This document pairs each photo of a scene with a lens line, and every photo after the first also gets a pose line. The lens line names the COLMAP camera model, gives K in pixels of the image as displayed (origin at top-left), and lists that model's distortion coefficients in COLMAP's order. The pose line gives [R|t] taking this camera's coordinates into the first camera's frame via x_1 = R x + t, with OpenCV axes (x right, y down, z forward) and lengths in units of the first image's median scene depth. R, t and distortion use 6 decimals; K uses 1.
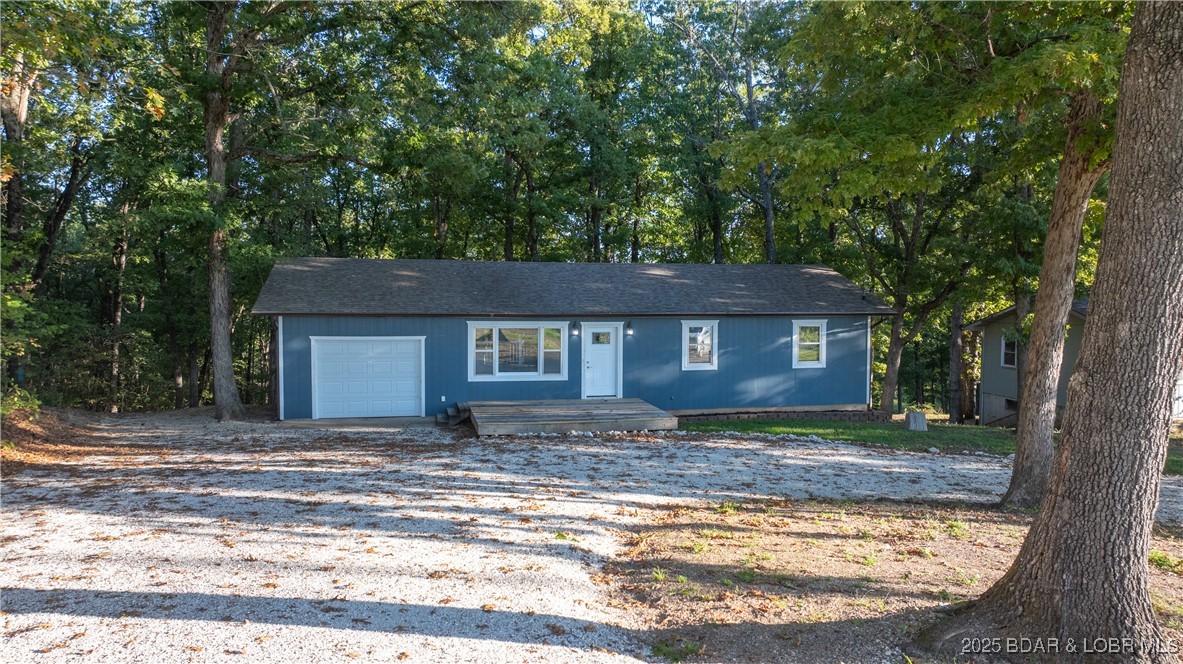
lens RADIAL K [[847.7, 0, 588.4], [0, 847.7, 337.9], [0, 0, 1]] dist [-0.010612, -0.003482]
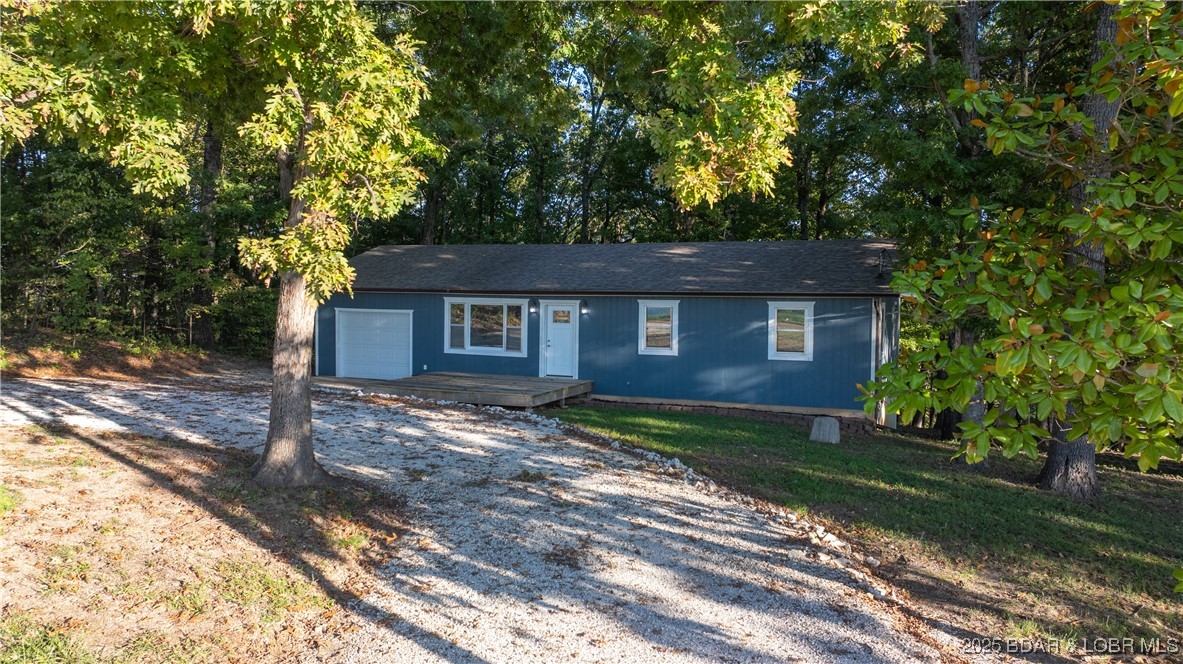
lens RADIAL K [[847.7, 0, 592.3], [0, 847.7, 330.1], [0, 0, 1]] dist [-0.010612, -0.003482]
pose [[0.803986, 0.031786, -0.593798, 0.633758], [-0.037437, 0.999295, 0.002804, 0.011984], [0.593468, 0.019976, 0.804609, 0.237558]]
